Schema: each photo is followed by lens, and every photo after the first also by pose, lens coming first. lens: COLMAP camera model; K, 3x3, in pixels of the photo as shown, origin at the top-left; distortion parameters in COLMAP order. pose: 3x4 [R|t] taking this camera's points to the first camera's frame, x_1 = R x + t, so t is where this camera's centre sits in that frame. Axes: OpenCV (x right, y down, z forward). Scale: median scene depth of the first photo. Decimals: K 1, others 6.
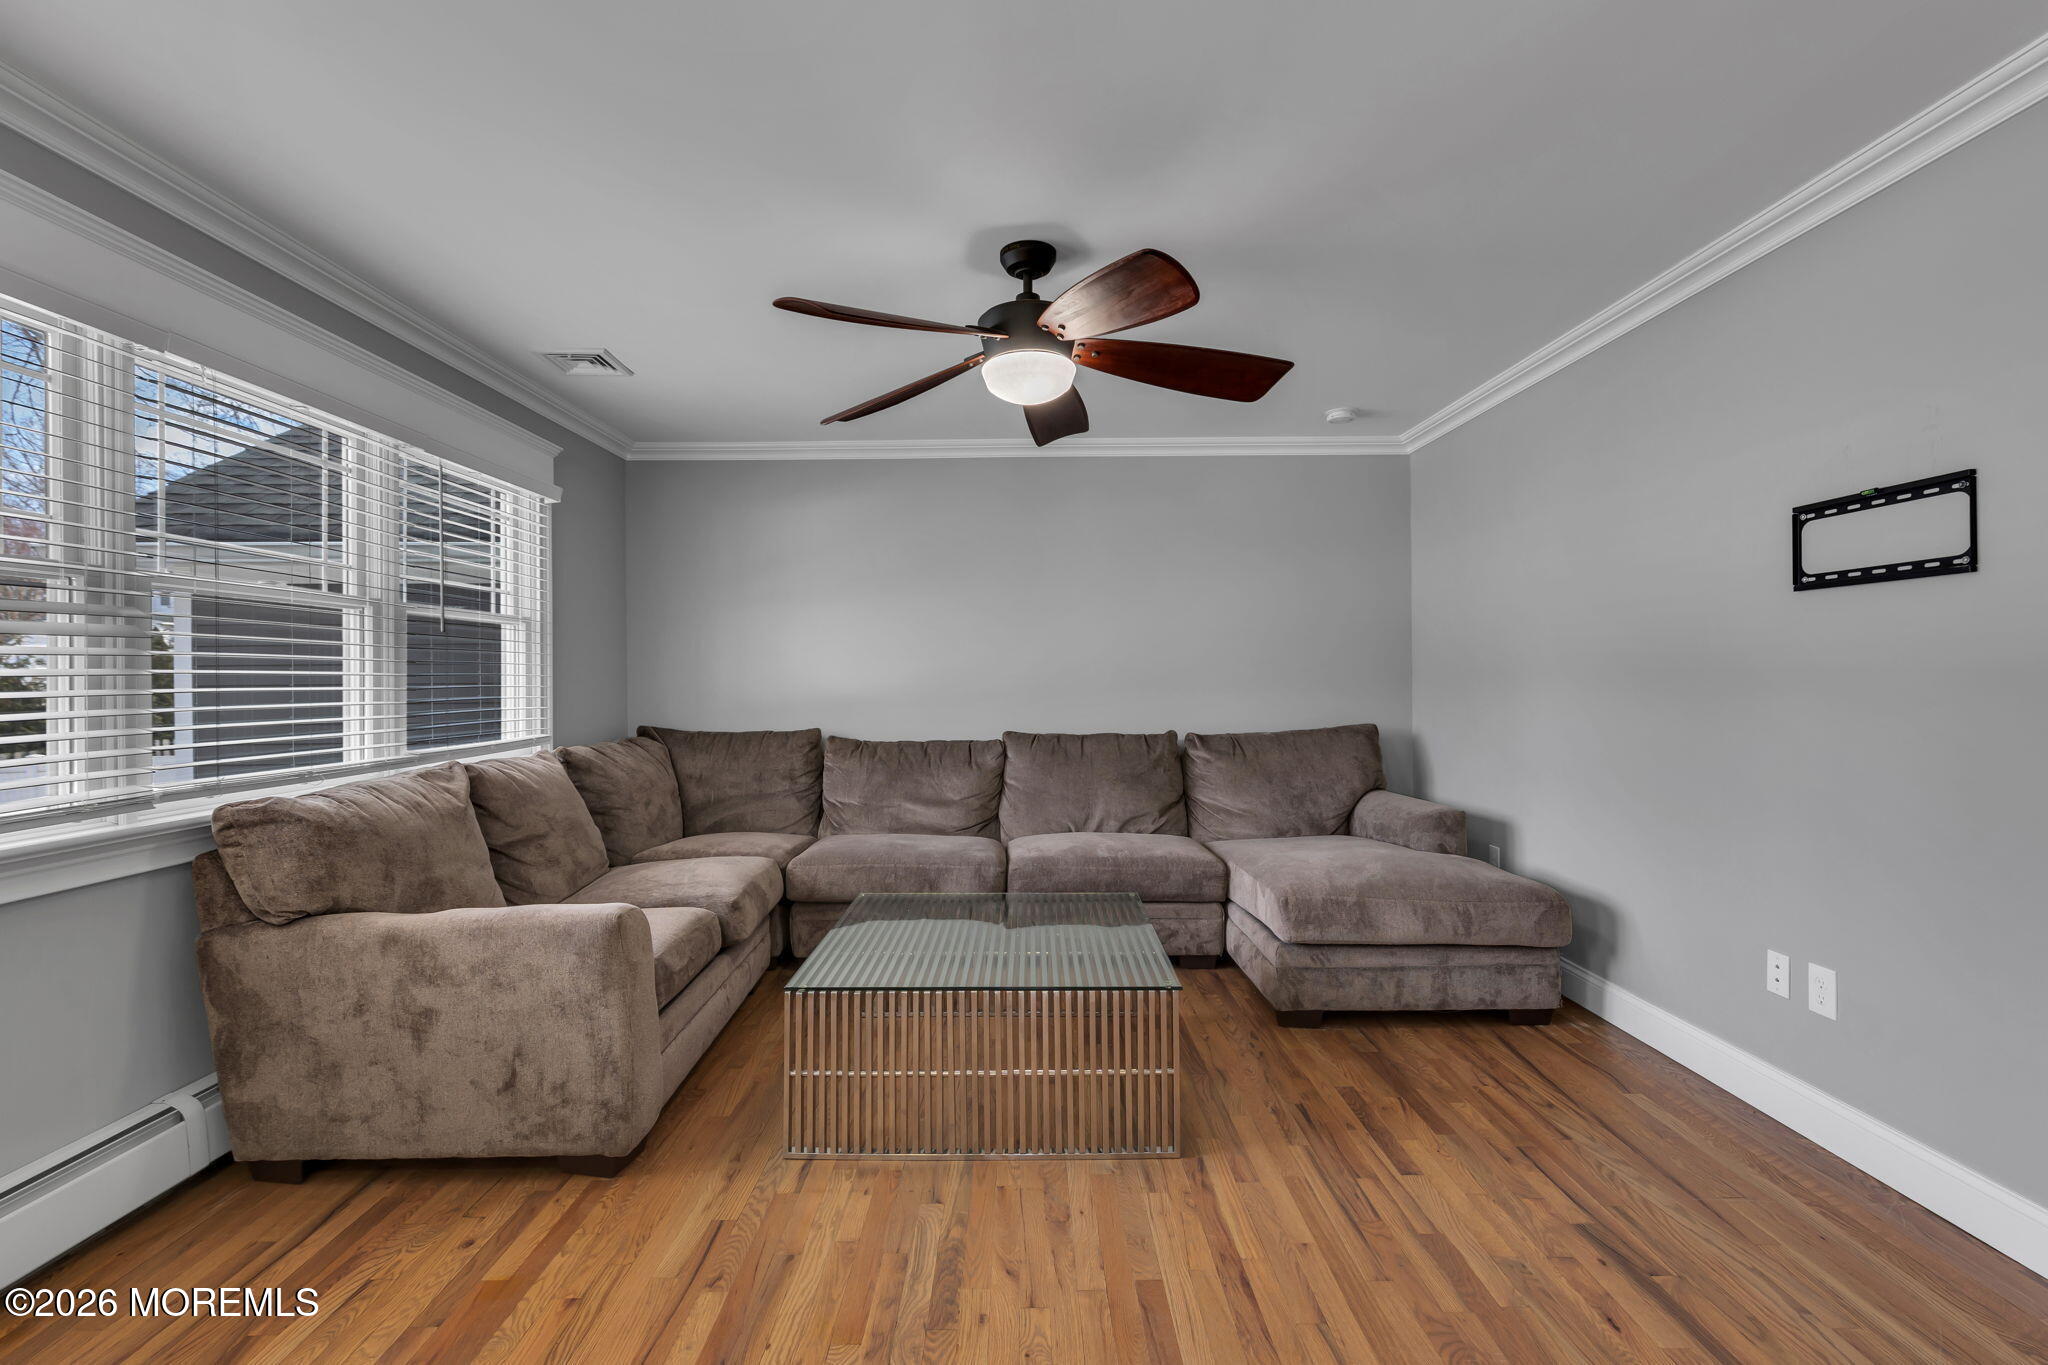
lens RADIAL K [[921.4, 0, 1016.9], [0, 921.4, 680.7], [0, 0, 1]] dist [0.003792, 0.000159]
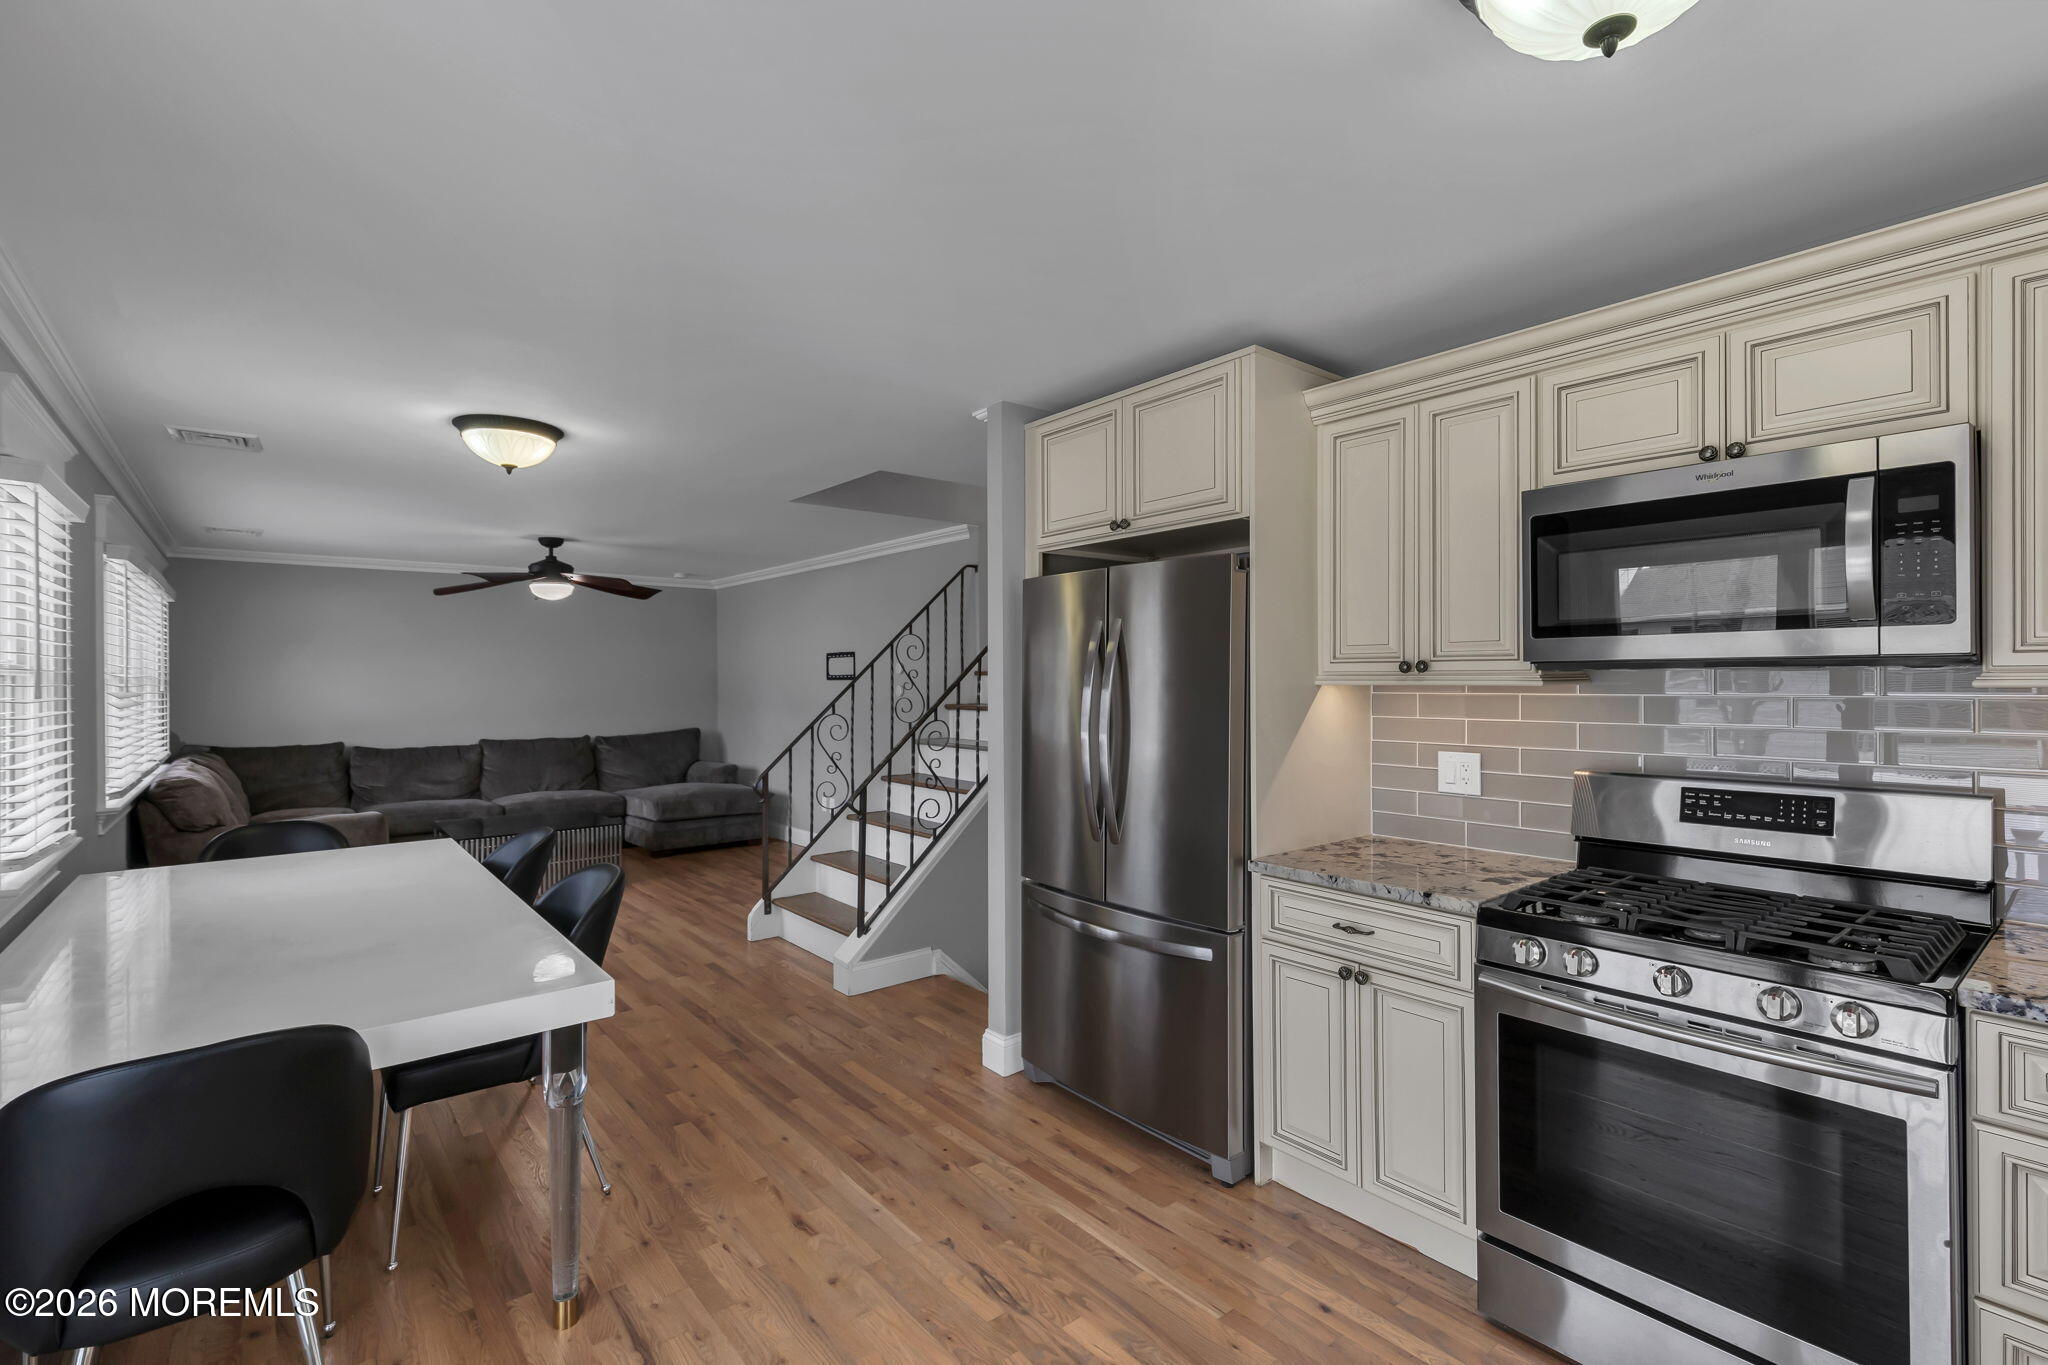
lens RADIAL K [[927.5, 0, 1023.4], [0, 927.5, 678.1], [0, 0, 1]] dist [0.008163, -0.000115]
pose [[0.770838, 0.003706, 0.637020, -0.395100], [0.003817, 0.999938, -0.010437, -0.042061], [-0.637019, 0.010477, 0.770777, -1.129606]]
